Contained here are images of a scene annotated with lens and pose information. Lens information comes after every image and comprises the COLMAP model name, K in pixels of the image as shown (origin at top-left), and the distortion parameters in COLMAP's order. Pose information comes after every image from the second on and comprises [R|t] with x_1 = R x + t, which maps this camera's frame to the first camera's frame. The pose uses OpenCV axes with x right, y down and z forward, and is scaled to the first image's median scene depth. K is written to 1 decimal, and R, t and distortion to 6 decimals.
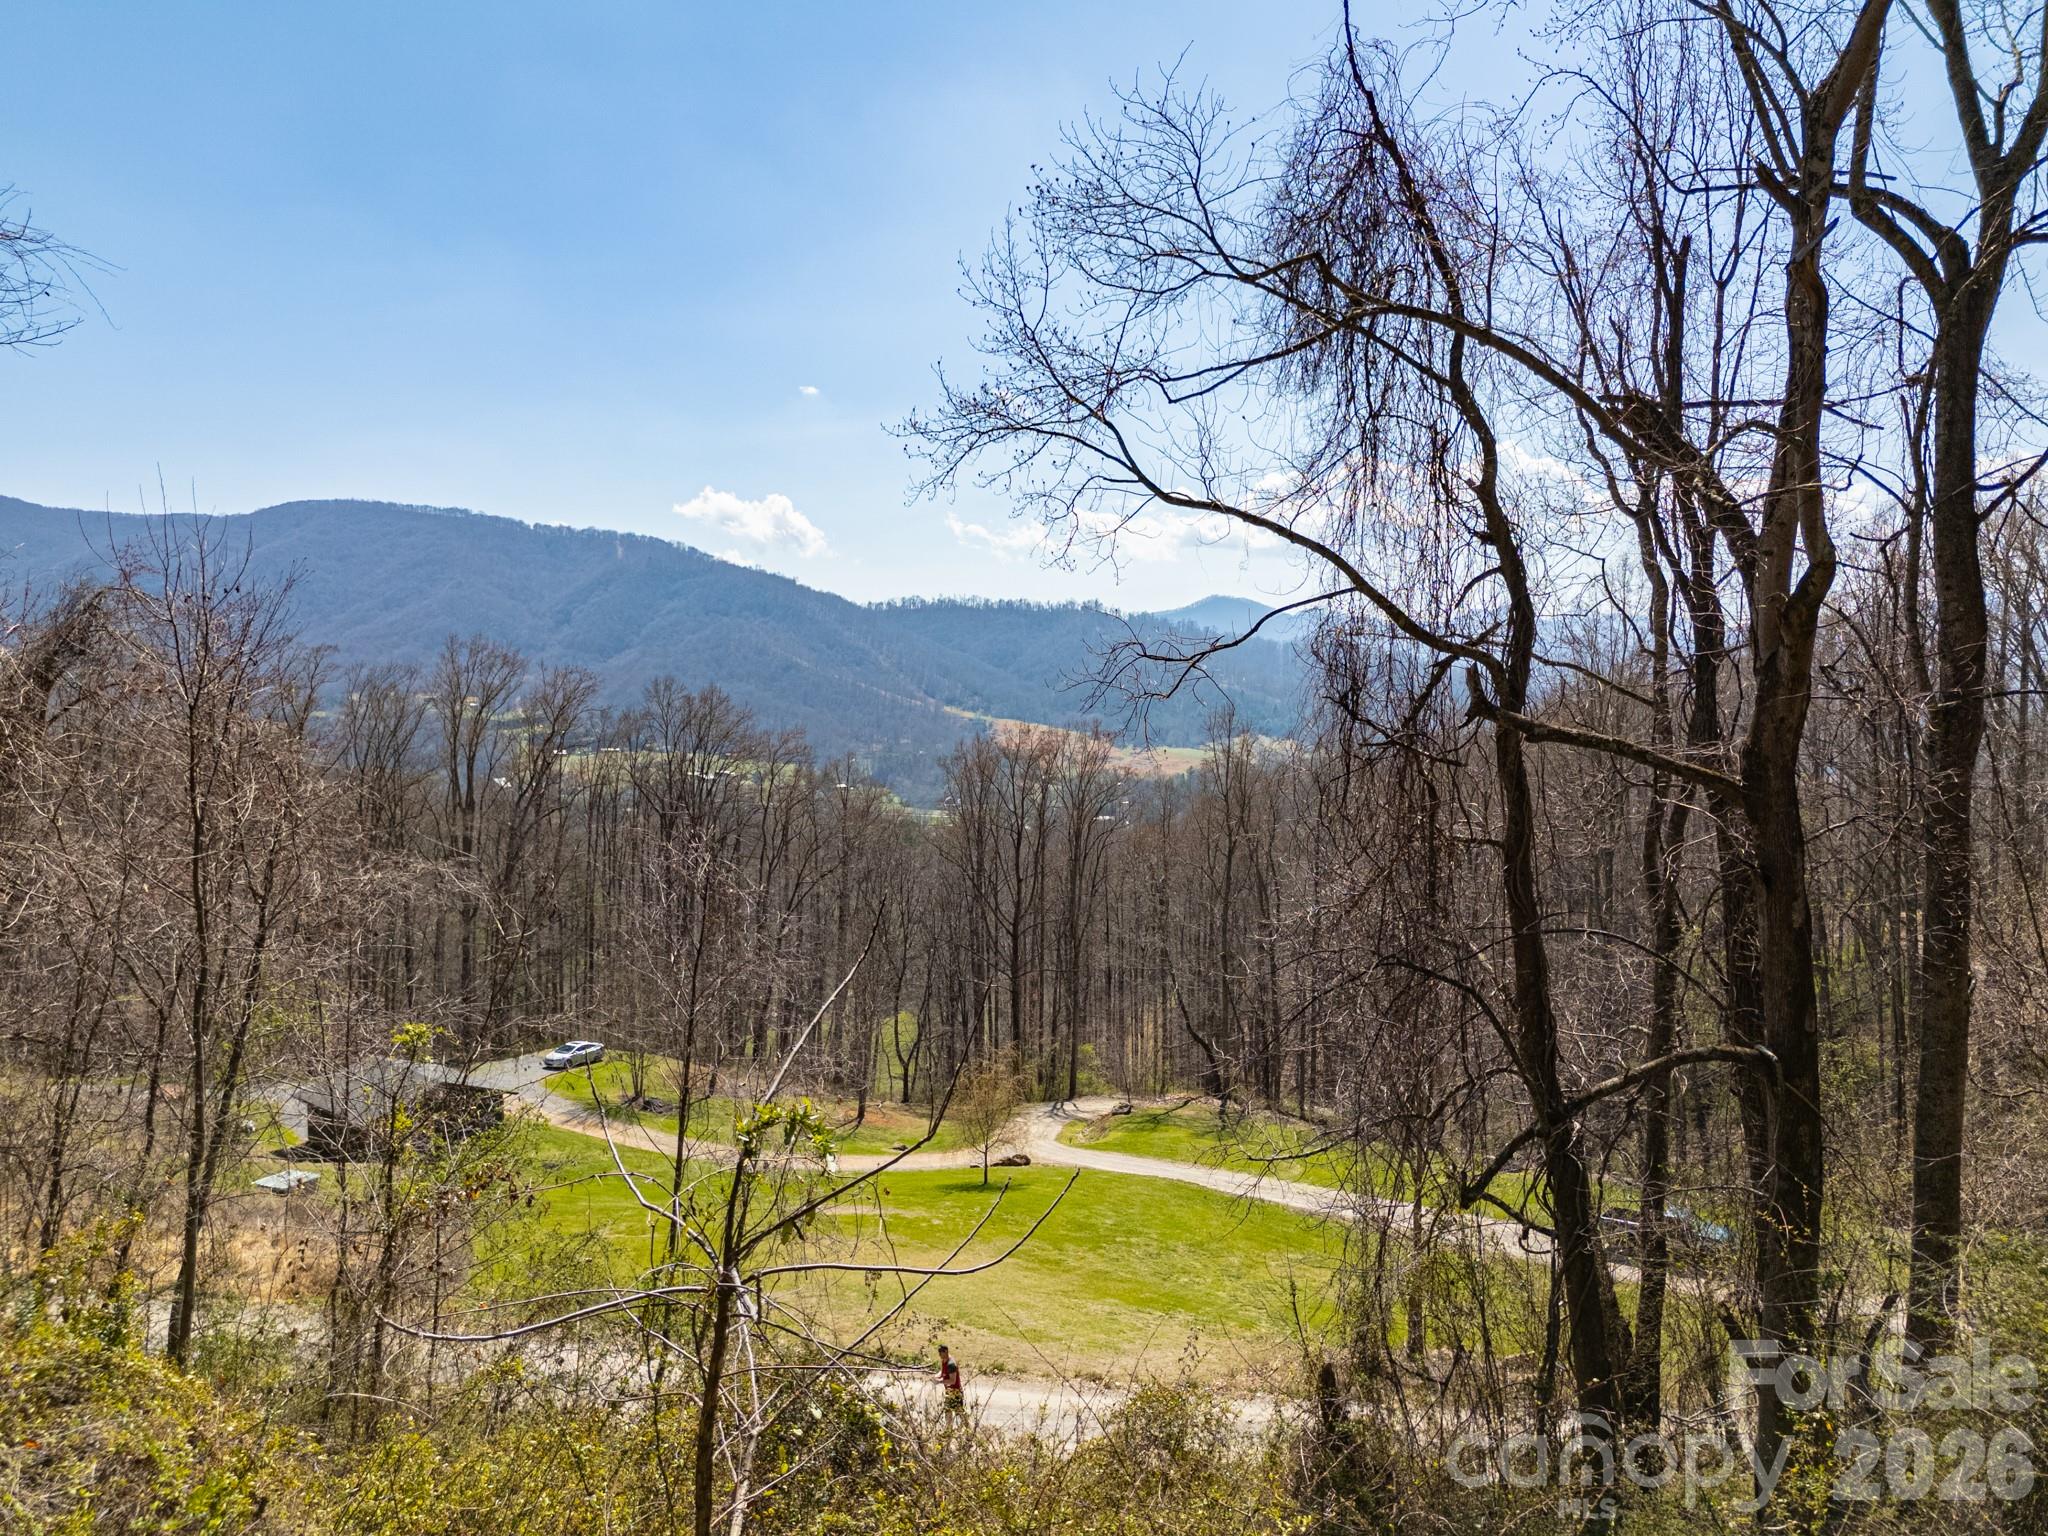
lens RADIAL K [[1519.8, 0, 1032.3], [0, 1519.8, 768.7], [0, 0, 1]] dist [0.062702, -0.065760]
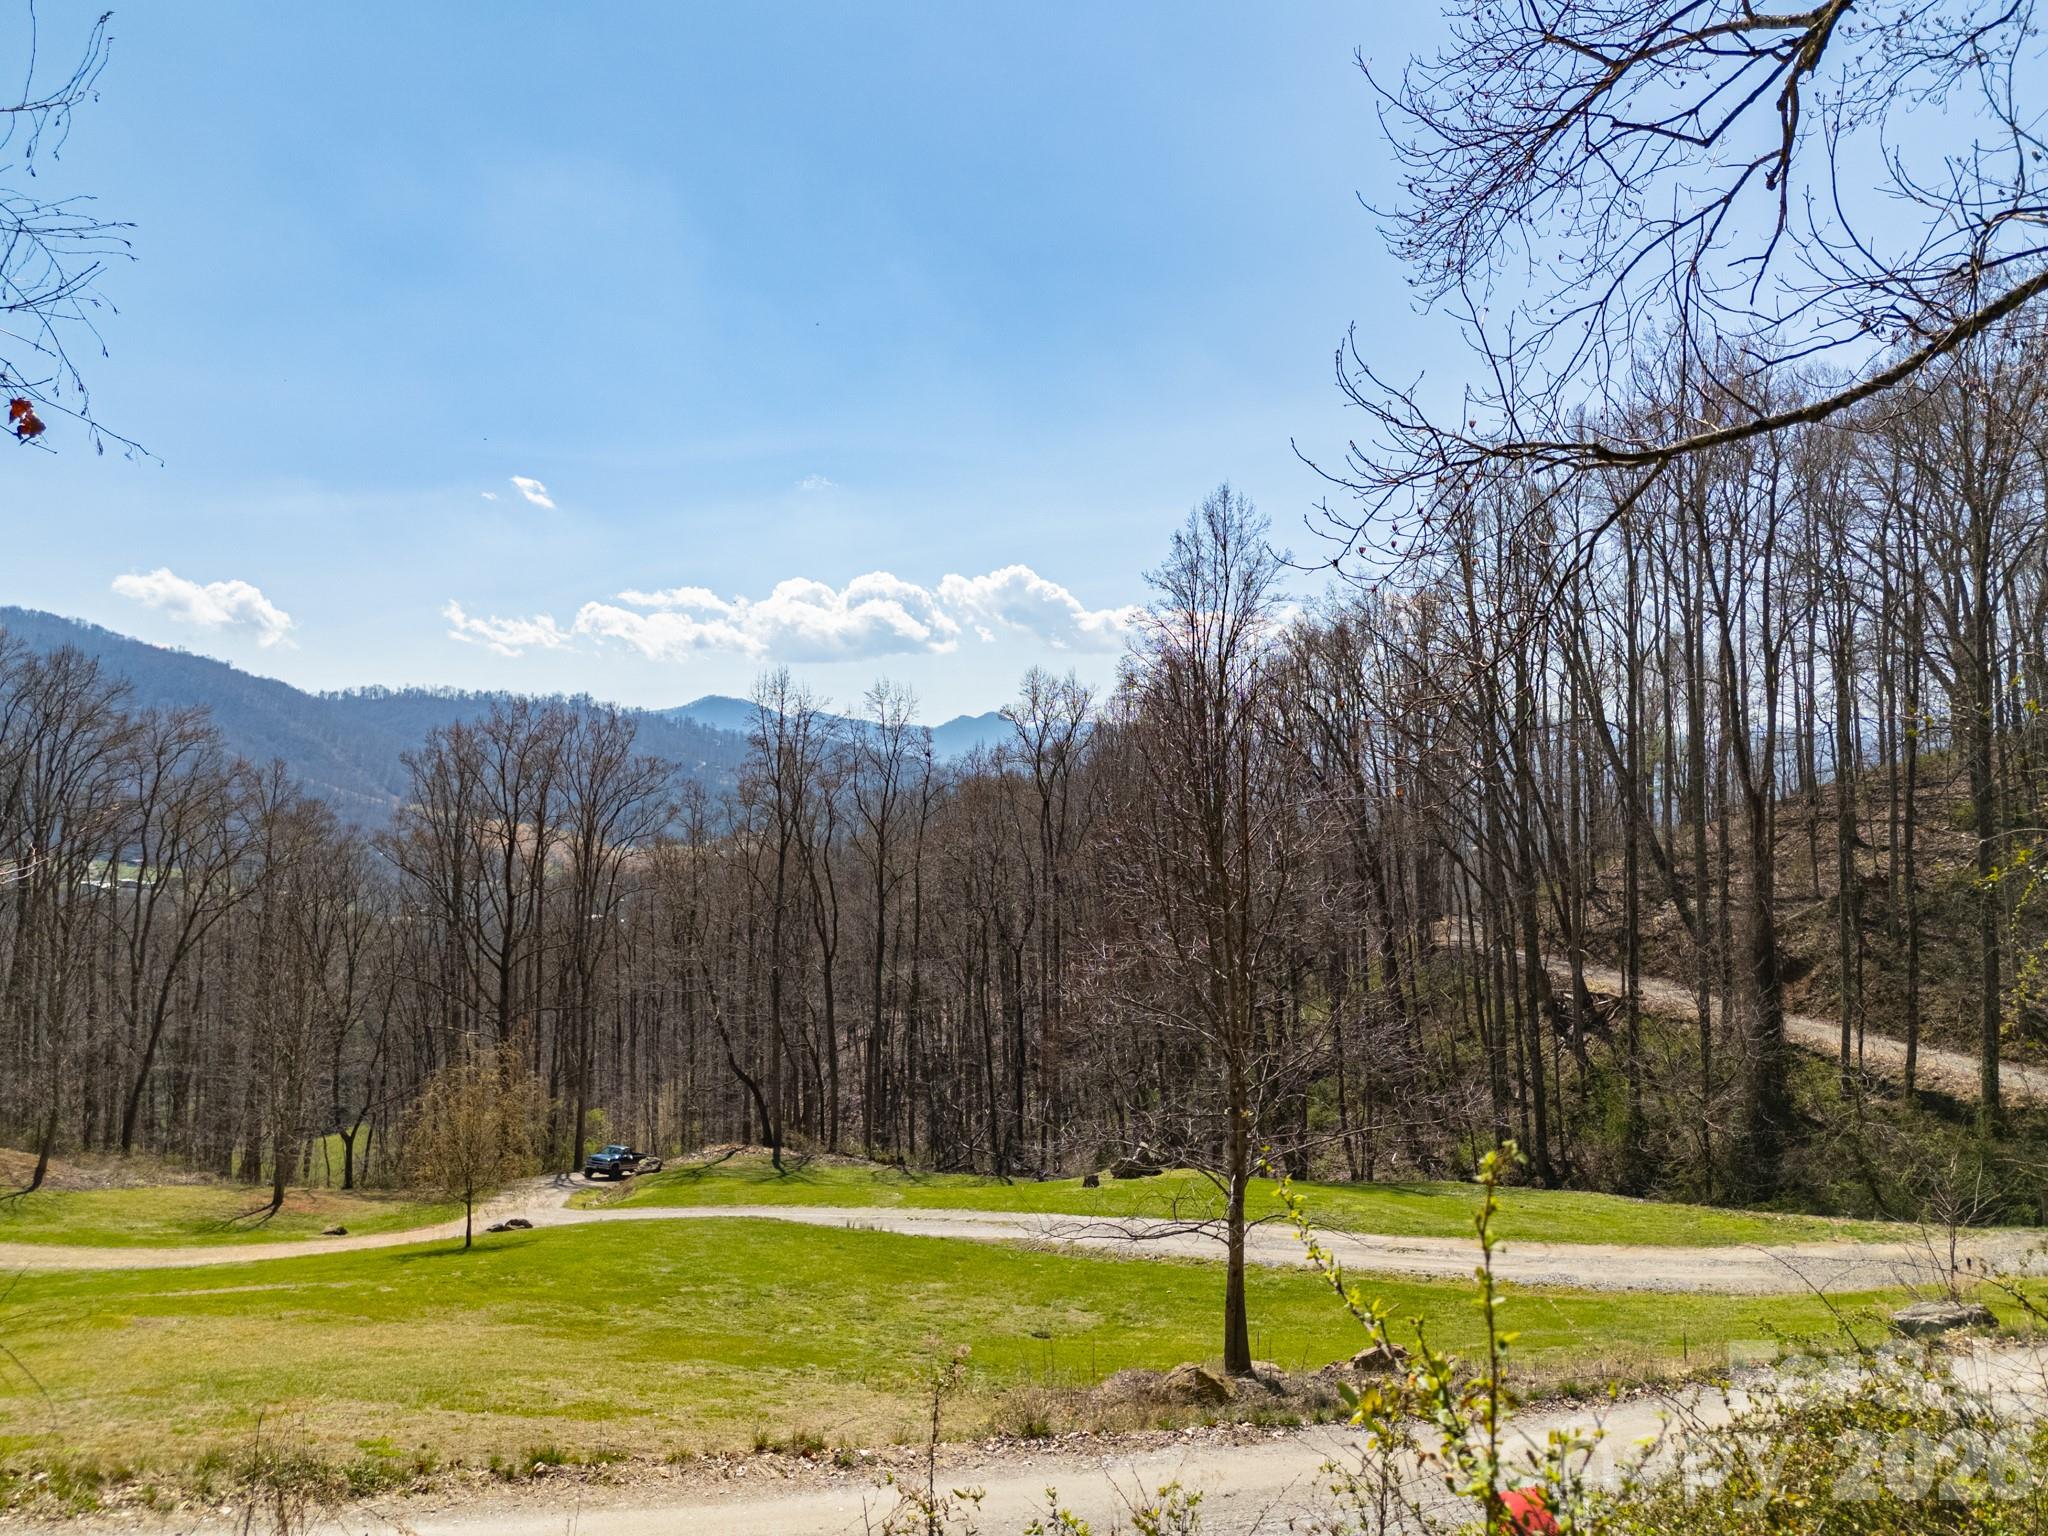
lens RADIAL K [[1519.8, 0, 1048.7], [0, 1519.8, 760.1], [0, 0, 1]] dist [0.062702, -0.065760]
pose [[0.944033, 0.005358, 0.329808, -0.008104], [0.017760, 0.997592, -0.067042, 0.064055], [-0.329373, 0.069148, 0.941664, 0.153688]]
